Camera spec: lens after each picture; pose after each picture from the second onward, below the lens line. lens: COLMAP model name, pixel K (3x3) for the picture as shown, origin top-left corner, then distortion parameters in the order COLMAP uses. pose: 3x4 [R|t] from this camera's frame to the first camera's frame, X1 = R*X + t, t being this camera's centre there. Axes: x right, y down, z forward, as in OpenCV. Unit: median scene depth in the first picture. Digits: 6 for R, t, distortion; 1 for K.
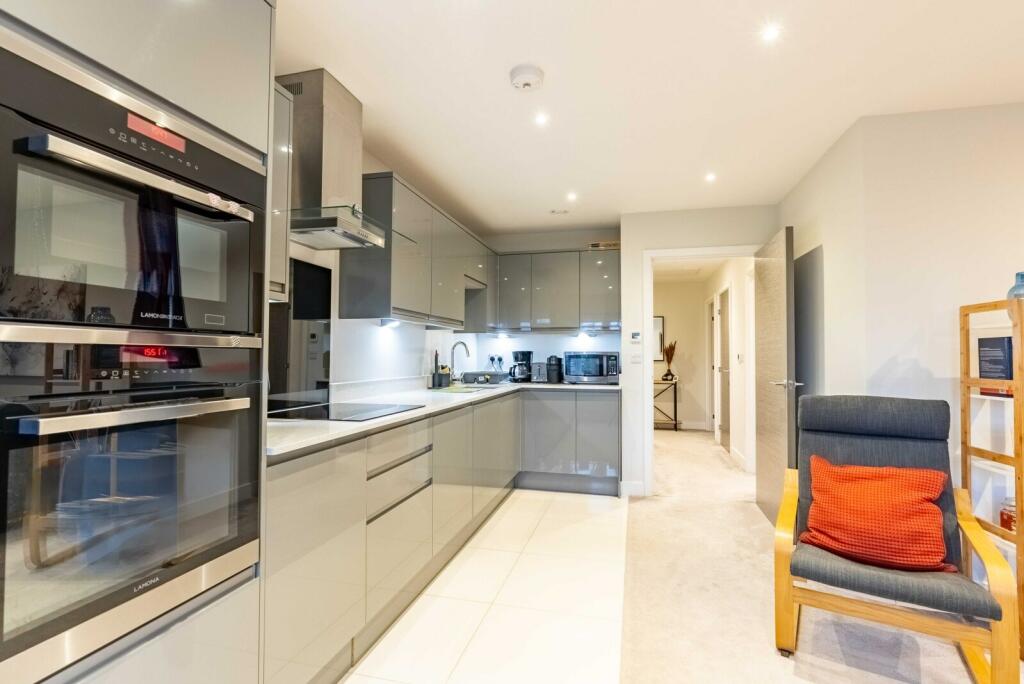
lens RADIAL K [[469.7, 0, 516.7], [0, 469.7, 344.7], [0, 0, 1]] dist [-0.004323, 0.000207]
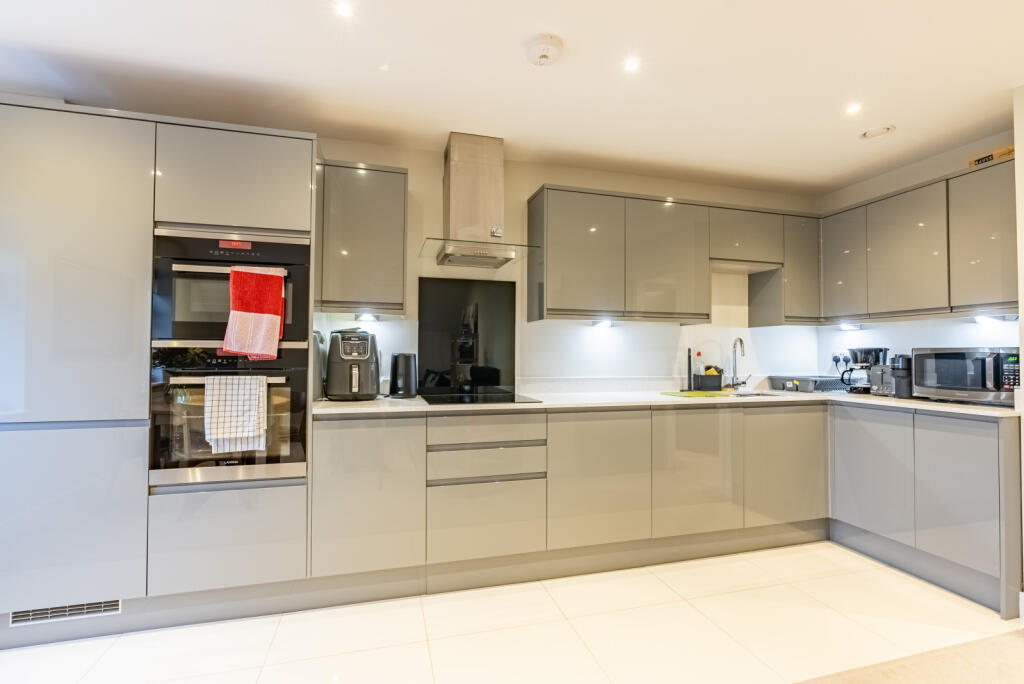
lens RADIAL K [[469.7, 0, 516.7], [0, 469.7, 344.7], [0, 0, 1]] dist [-0.004323, 0.000207]
pose [[0.513439, -0.020013, -0.857893, 0.381344], [0.018740, 0.999751, -0.012106, 0.008216], [0.857921, -0.009861, 0.513687, 0.235179]]
